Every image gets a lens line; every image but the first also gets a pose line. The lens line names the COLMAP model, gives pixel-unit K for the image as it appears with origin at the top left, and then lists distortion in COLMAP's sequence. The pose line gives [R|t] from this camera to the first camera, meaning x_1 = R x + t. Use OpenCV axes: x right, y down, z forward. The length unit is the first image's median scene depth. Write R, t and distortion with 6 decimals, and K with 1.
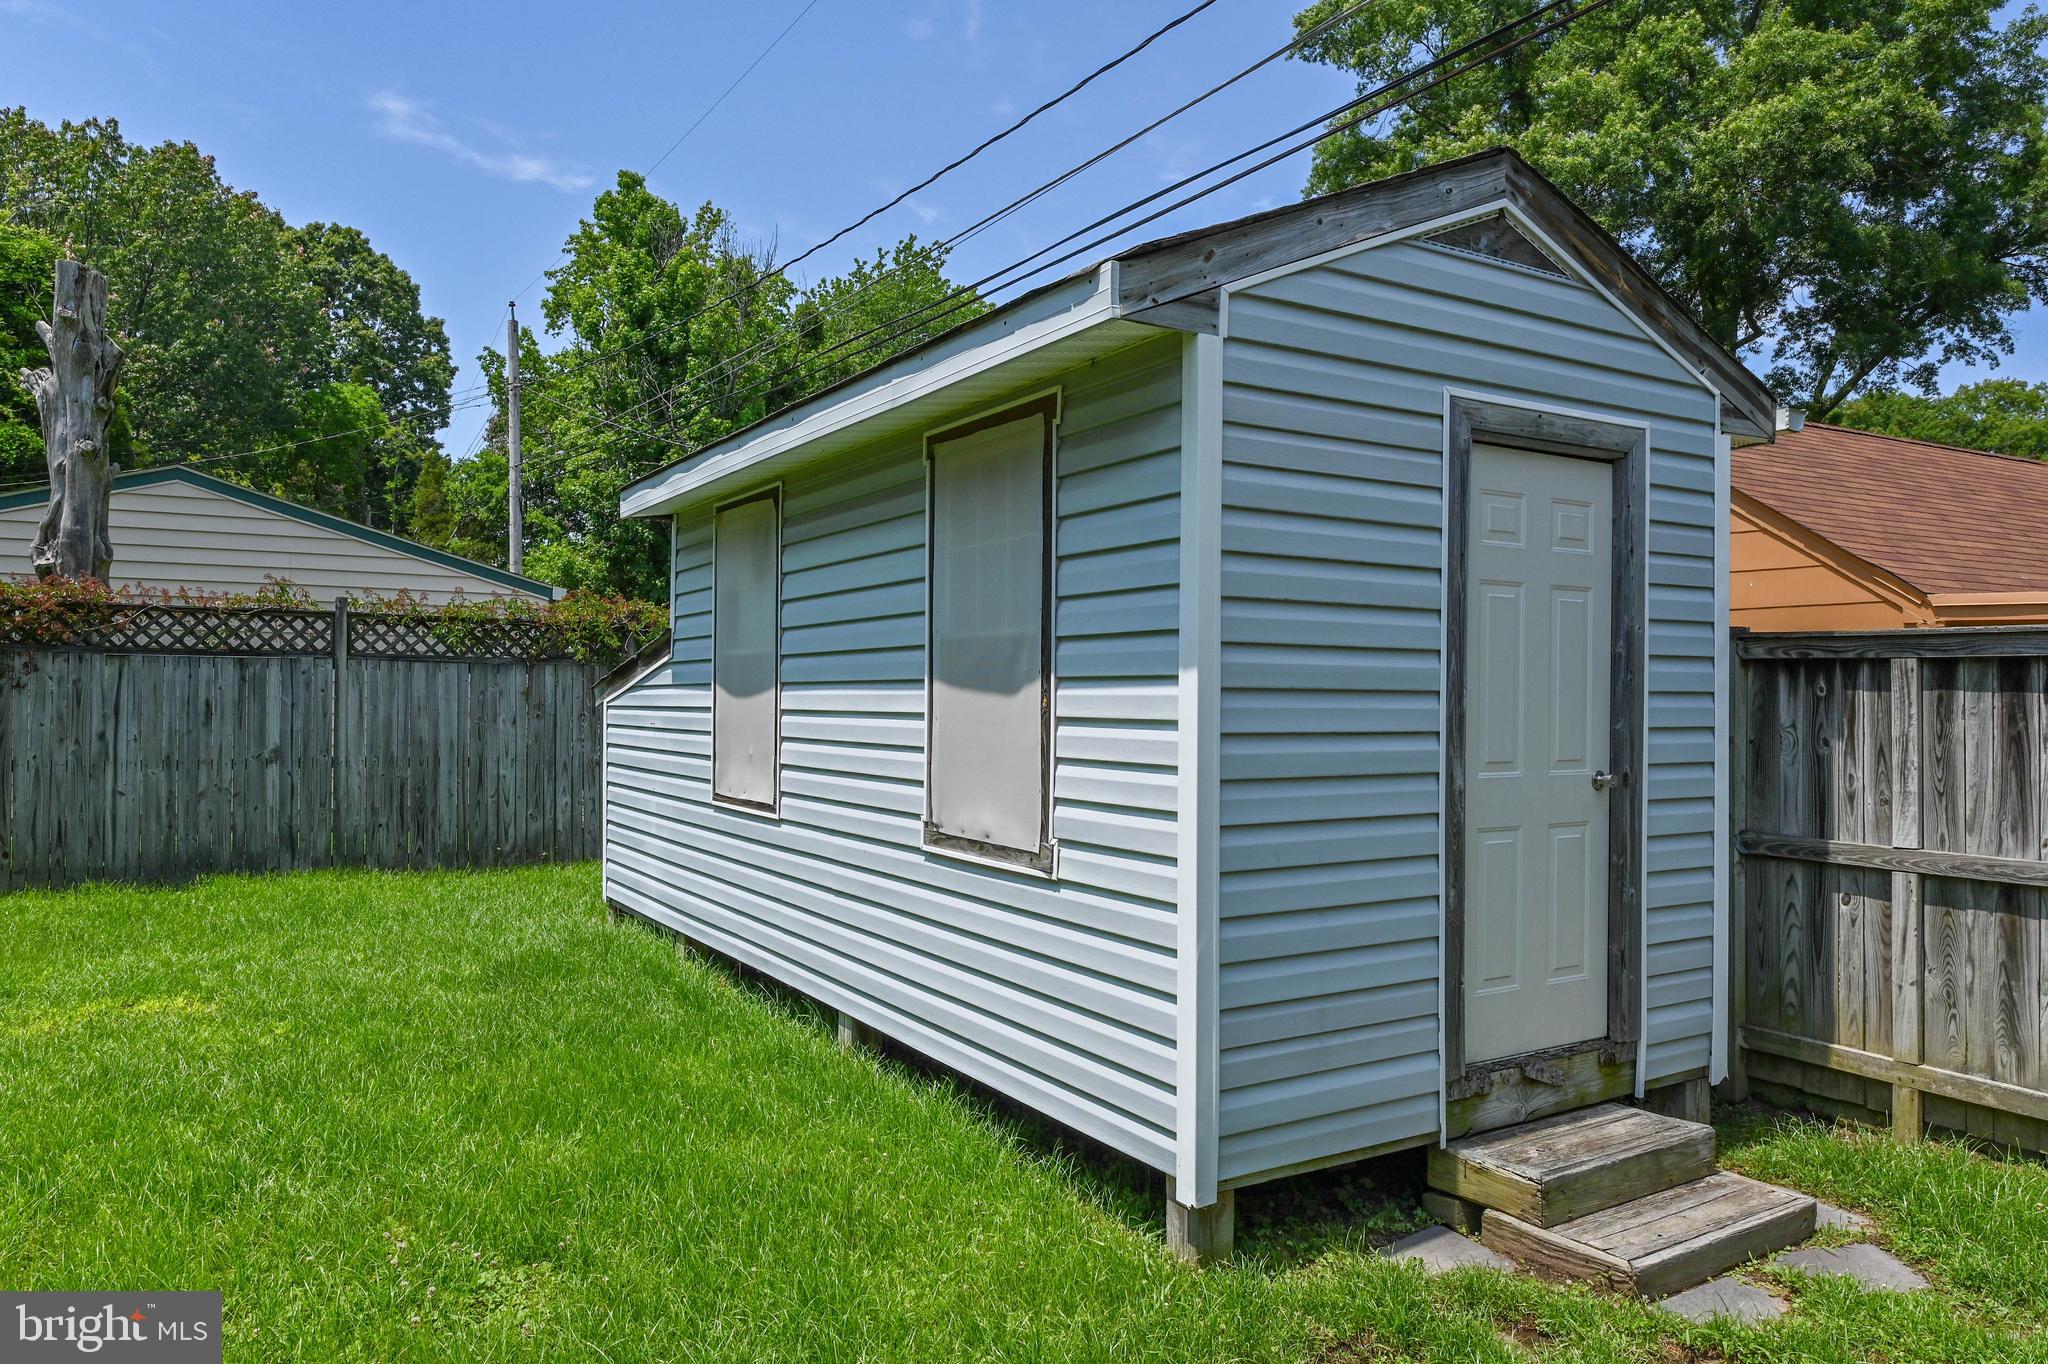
lens RADIAL K [[1366.4, 0, 1023.5], [0, 1366.4, 689.2], [0, 0, 1]] dist [-0.003592, 0.003444]
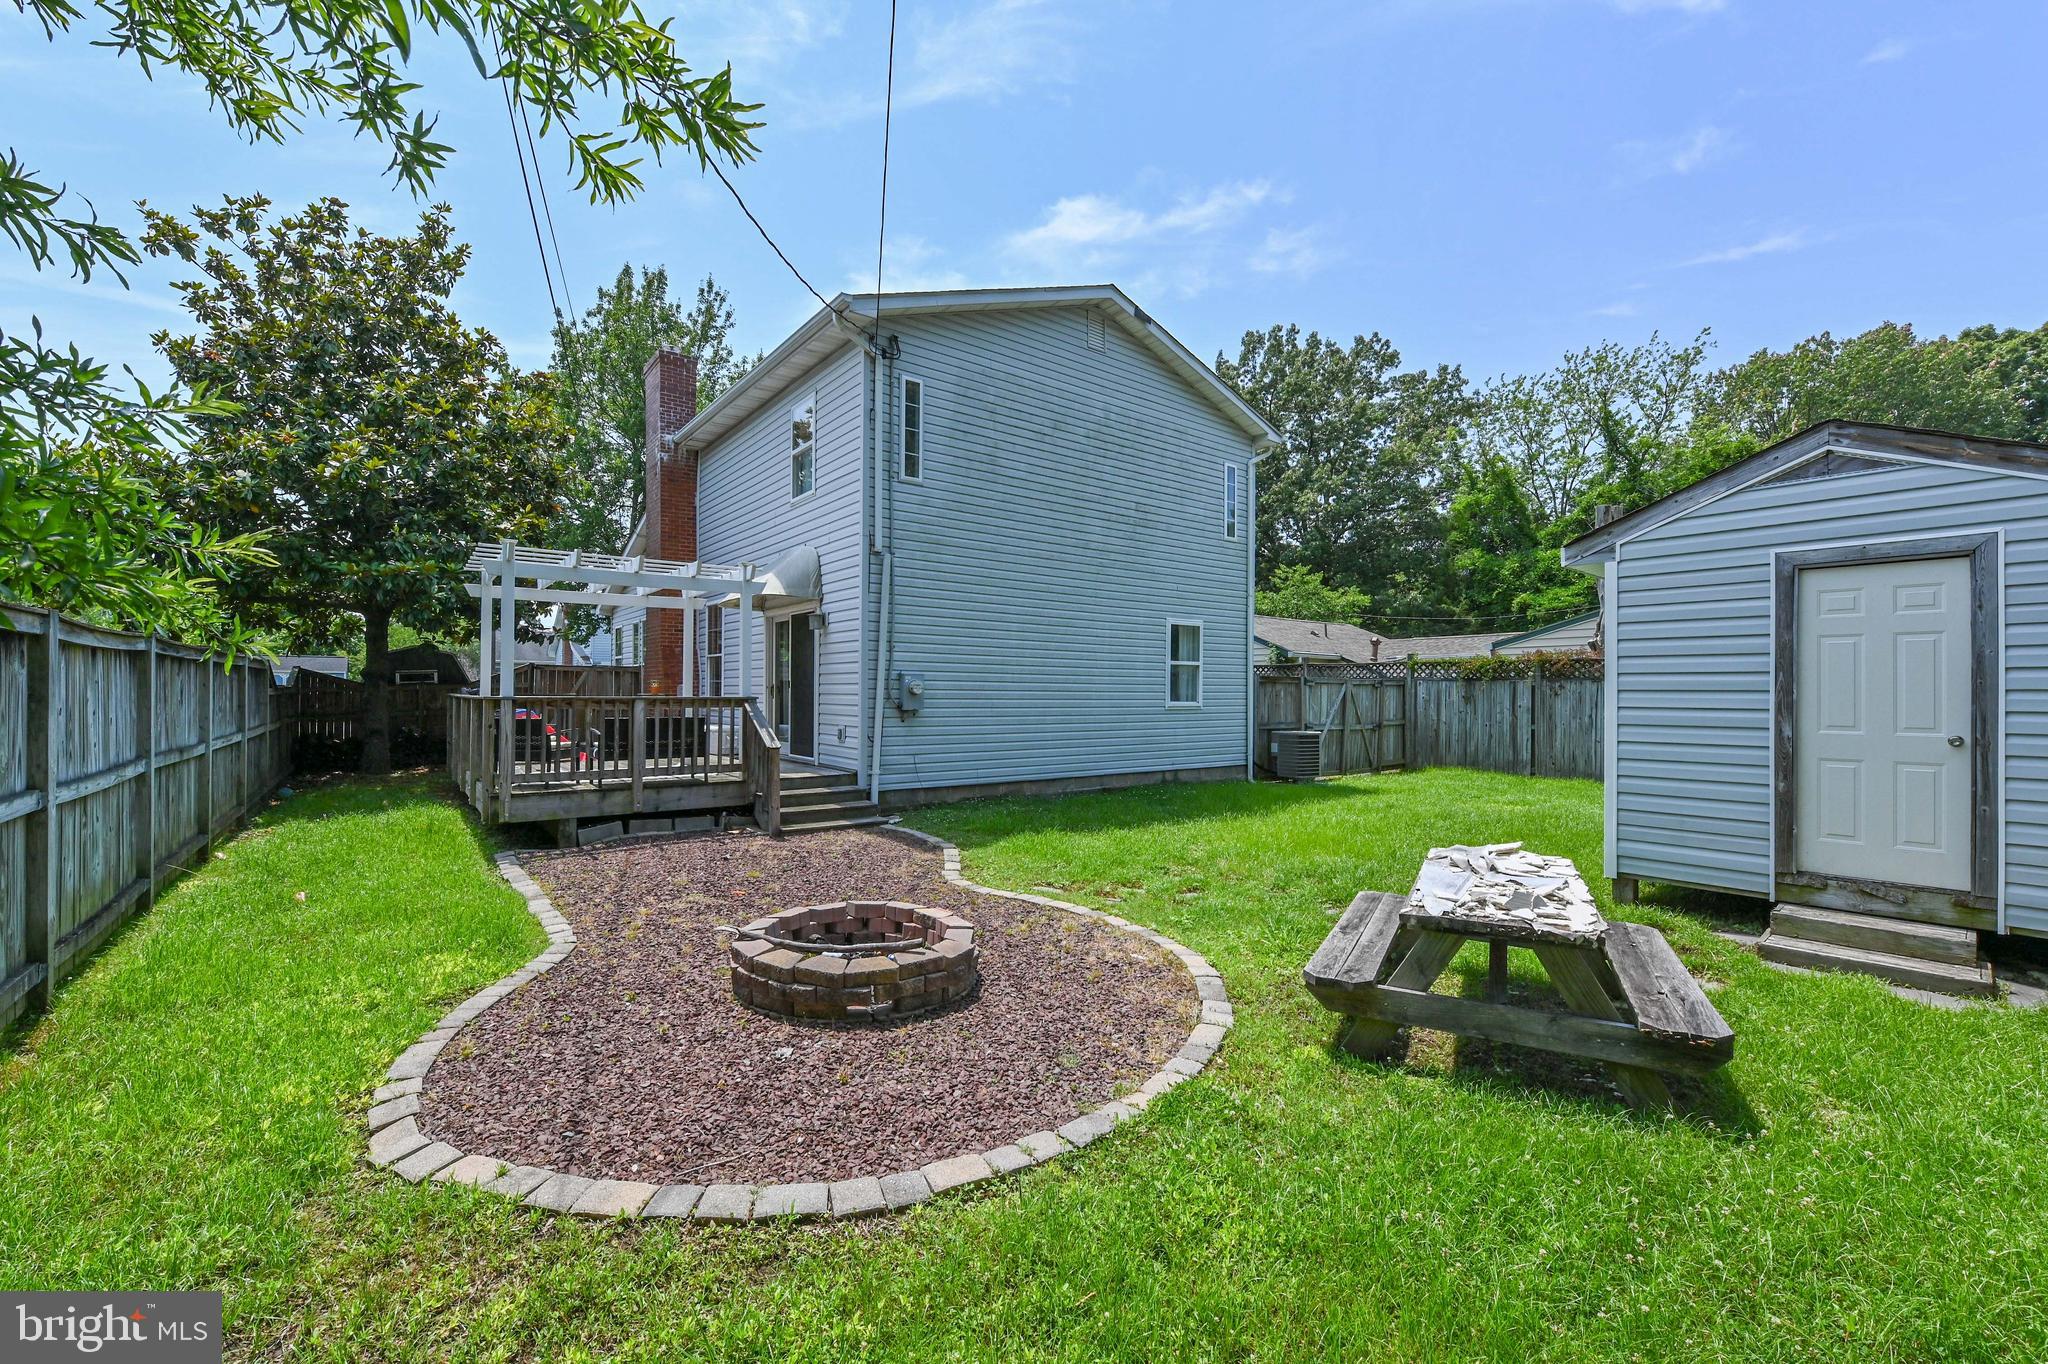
lens RADIAL K [[839.1, 0, 1019.9], [0, 839.1, 691.9], [0, 0, 1]] dist [-0.010943, -0.000306]
pose [[0.136450, -0.008160, -0.990613, 1.397027], [-0.001708, 0.999963, -0.008472, 0.016940], [0.990645, 0.002848, 0.136431, -0.346991]]
